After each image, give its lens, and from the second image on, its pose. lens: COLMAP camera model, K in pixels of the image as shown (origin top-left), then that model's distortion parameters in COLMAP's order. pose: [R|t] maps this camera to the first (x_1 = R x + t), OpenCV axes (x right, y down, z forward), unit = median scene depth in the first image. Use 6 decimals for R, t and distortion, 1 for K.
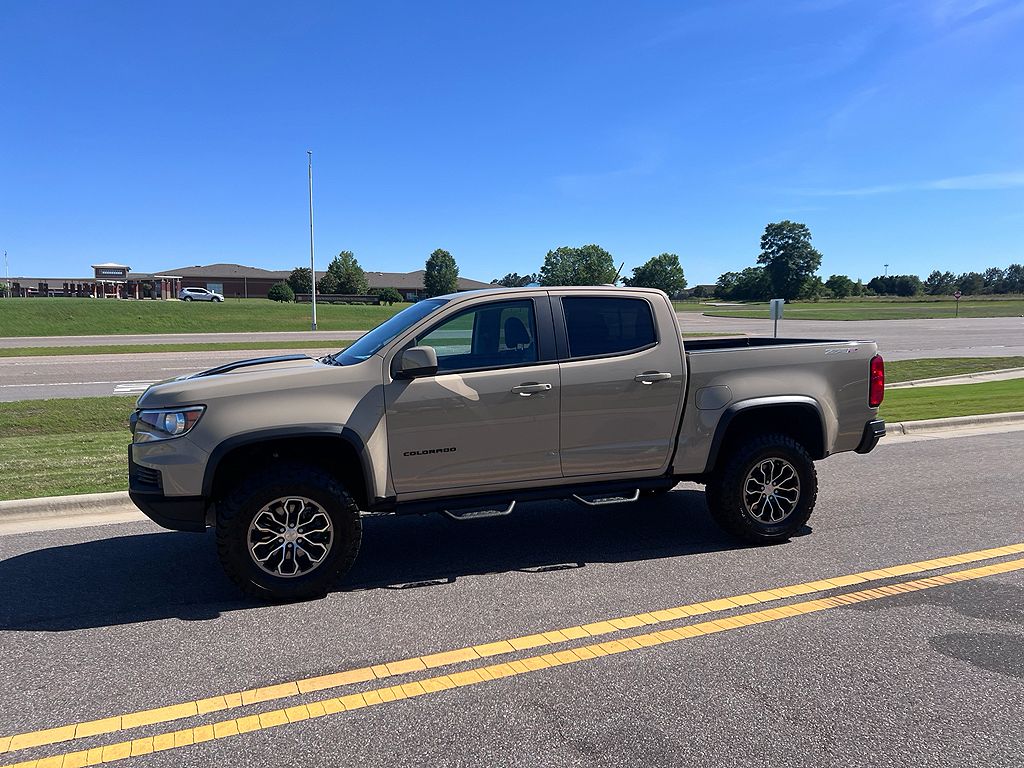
lens RADIAL K [[777.2, 0, 493.2], [0, 777.2, 384.1], [0, 0, 1]] dist [0.047912, -0.062468]
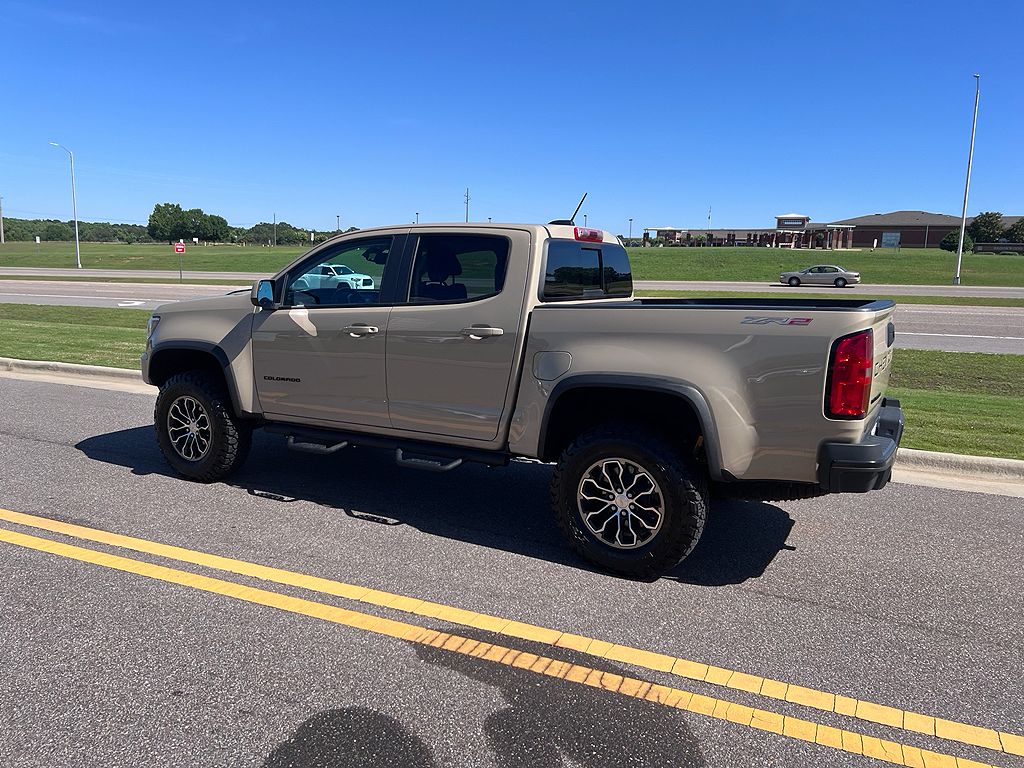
lens RADIAL K [[777.2, 0, 505.0], [0, 777.2, 354.6], [0, 0, 1]] dist [0.047912, -0.062468]
pose [[0.668090, 0.107064, -0.736337, 0.798335], [-0.088135, 0.994014, 0.064563, -0.038080], [0.738842, 0.021763, 0.673527, 0.426965]]
